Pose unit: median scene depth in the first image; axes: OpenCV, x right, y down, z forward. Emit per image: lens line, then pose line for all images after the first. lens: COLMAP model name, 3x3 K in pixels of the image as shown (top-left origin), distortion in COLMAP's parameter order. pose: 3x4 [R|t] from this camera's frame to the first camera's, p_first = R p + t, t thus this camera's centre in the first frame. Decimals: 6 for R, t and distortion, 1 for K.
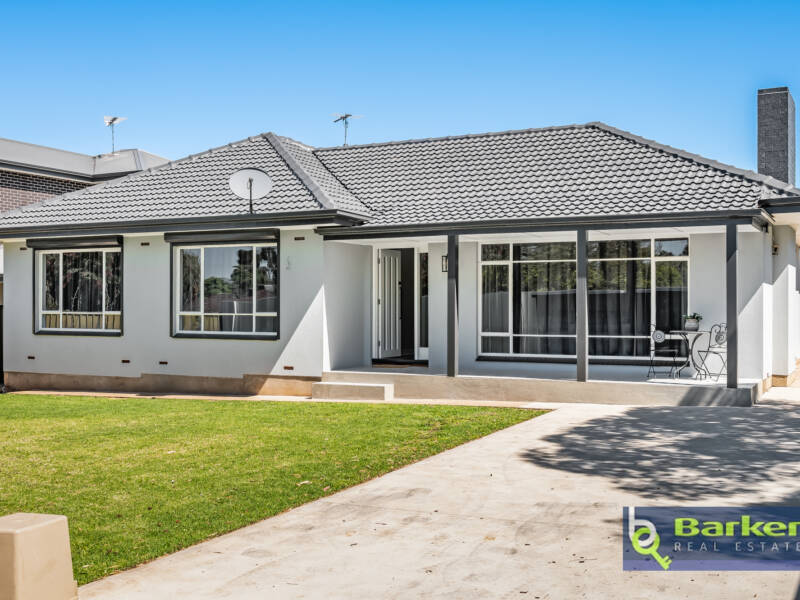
lens RADIAL K [[918.1, 0, 401.8], [0, 918.1, 299.7], [0, 0, 1]] dist [0.000450, 0.000000]
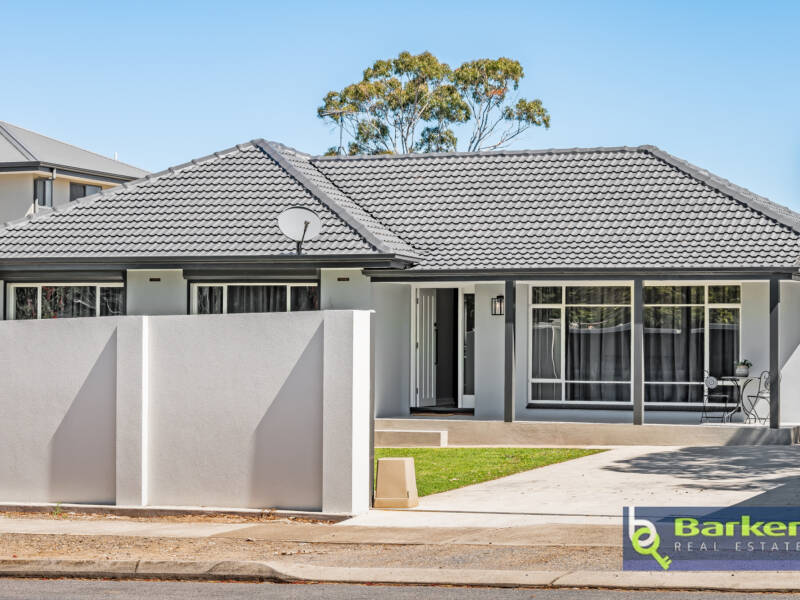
lens RADIAL K [[2038.5, 0, 398.9], [0, 2038.5, 304.8], [0, 0, 1]] dist [-0.000702, 0.000000]
pose [[0.995166, 0.005987, 0.098021, -0.272872], [-0.005278, 0.999958, -0.007489, -0.025912], [-0.098062, 0.006935, 0.995156, -1.155267]]
